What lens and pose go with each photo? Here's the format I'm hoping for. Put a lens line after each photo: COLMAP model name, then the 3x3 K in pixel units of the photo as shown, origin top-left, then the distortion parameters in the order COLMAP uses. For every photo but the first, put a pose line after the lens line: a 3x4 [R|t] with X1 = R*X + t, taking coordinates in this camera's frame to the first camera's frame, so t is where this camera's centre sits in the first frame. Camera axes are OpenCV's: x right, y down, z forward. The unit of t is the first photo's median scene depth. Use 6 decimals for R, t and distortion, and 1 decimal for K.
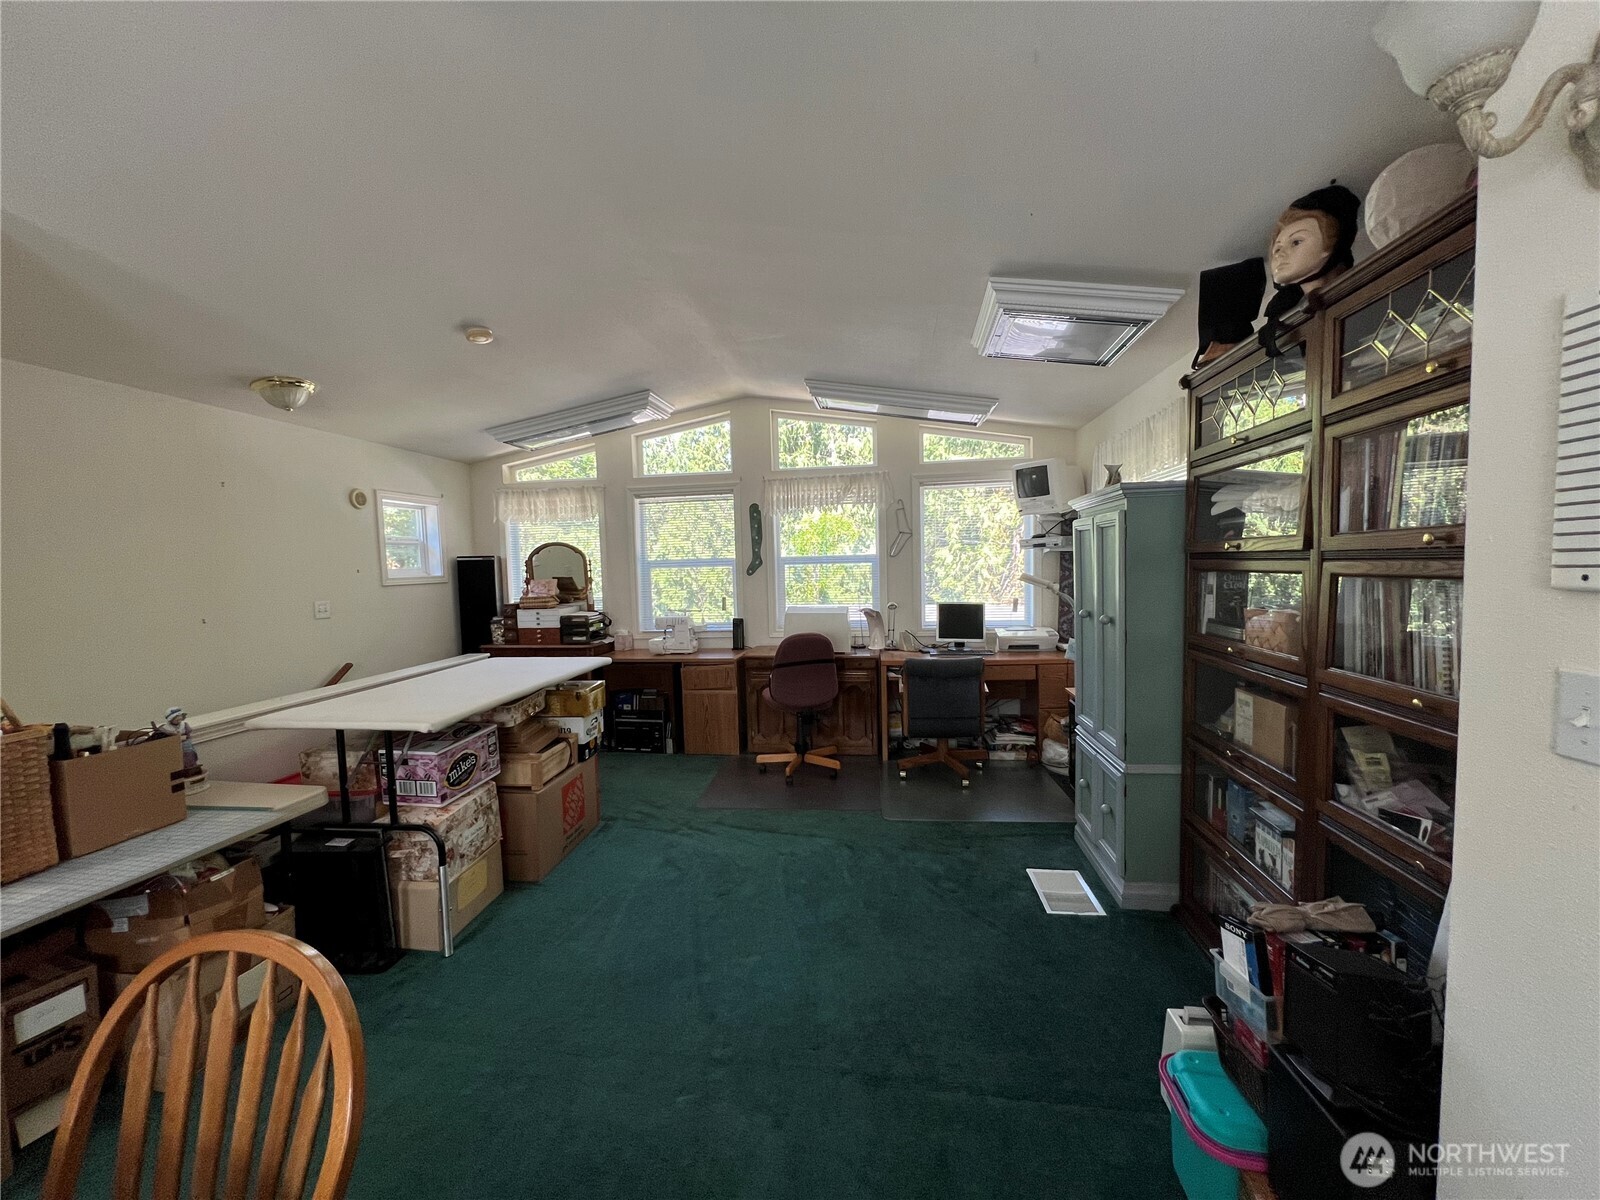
lens RADIAL K [[638.5, 0, 799.5], [0, 638.5, 607.3], [0, 0, 1]] dist [0.000024, 0.000154]
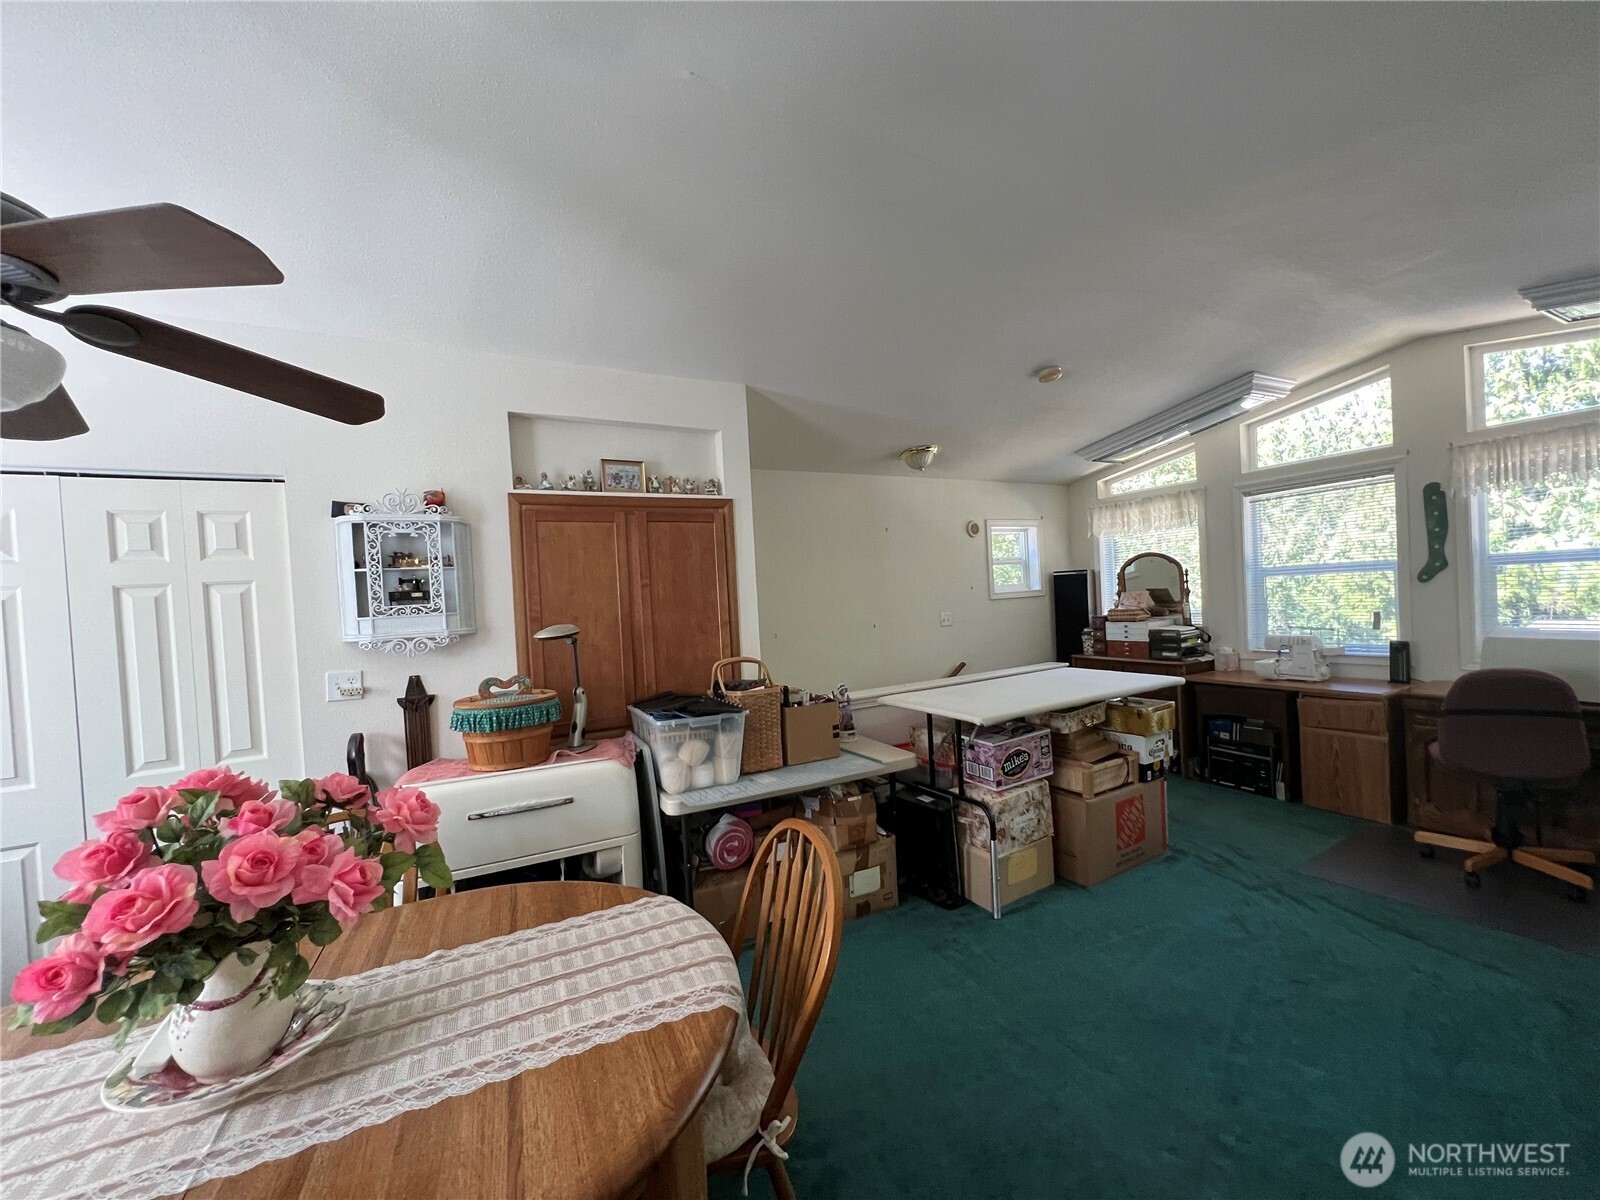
lens RADIAL K [[638.5, 0, 799.5], [0, 638.5, 607.3], [0, 0, 1]] dist [0.000024, 0.000154]
pose [[0.601756, 0.006221, -0.798655, 0.117453], [-0.015773, 0.999867, -0.004095, -0.011770], [0.798524, 0.015061, 0.601775, -0.004326]]
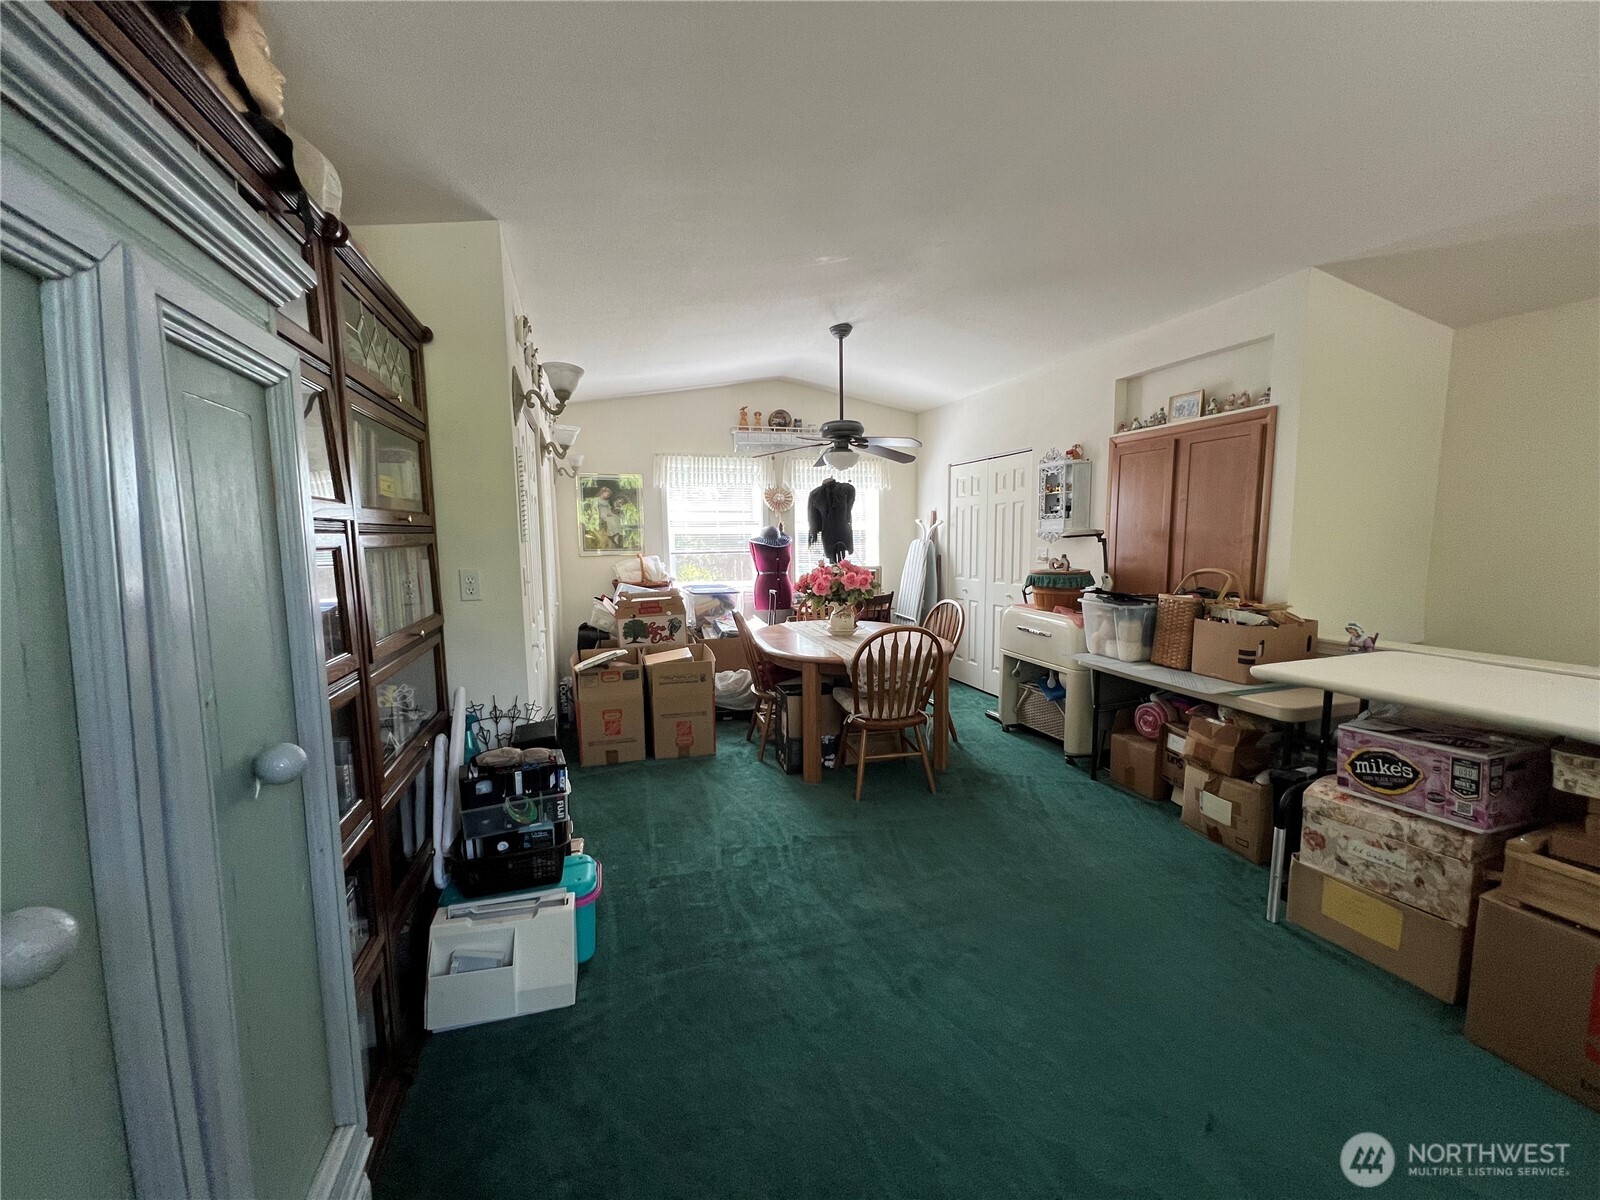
lens RADIAL K [[638.5, 0, 799.5], [0, 638.5, 607.3], [0, 0, 1]] dist [0.000024, 0.000154]
pose [[-0.892644, 0.087645, -0.442160, 0.322698], [0.005298, 0.982887, 0.184132, -0.064745], [0.450732, 0.162021, -0.877832, 1.020531]]
